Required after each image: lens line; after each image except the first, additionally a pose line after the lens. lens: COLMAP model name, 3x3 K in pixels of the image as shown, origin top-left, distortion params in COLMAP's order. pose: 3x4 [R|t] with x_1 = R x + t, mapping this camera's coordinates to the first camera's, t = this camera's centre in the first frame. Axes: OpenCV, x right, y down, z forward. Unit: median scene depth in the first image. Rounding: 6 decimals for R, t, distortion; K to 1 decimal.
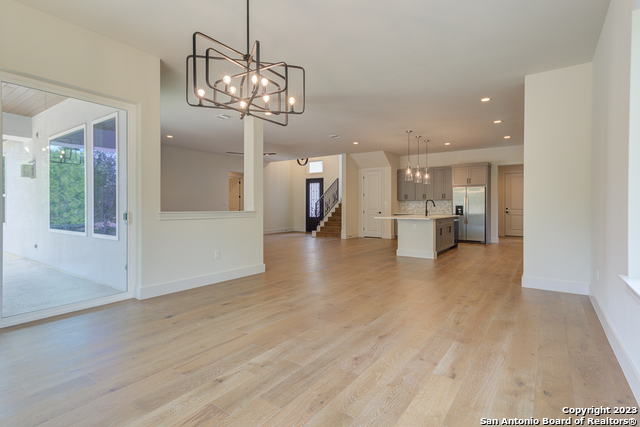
lens RADIAL K [[318.0, 0, 304.3], [0, 318.0, 215.6], [0, 0, 1]] dist [0.021746, 0.000621]
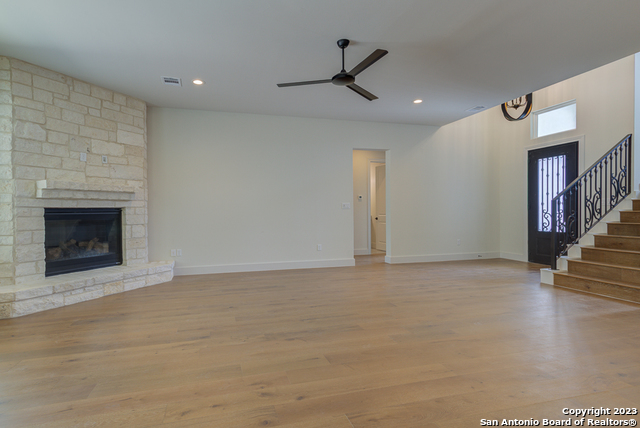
lens RADIAL K [[318.0, 0, 304.3], [0, 318.0, 216.1], [0, 0, 1]] dist [0.021746, 0.000621]
pose [[0.807829, 0.002538, -0.589411, 0.020743], [-0.011934, 0.999856, -0.012051, -0.009709], [0.589296, 0.016769, 0.807743, 0.458349]]
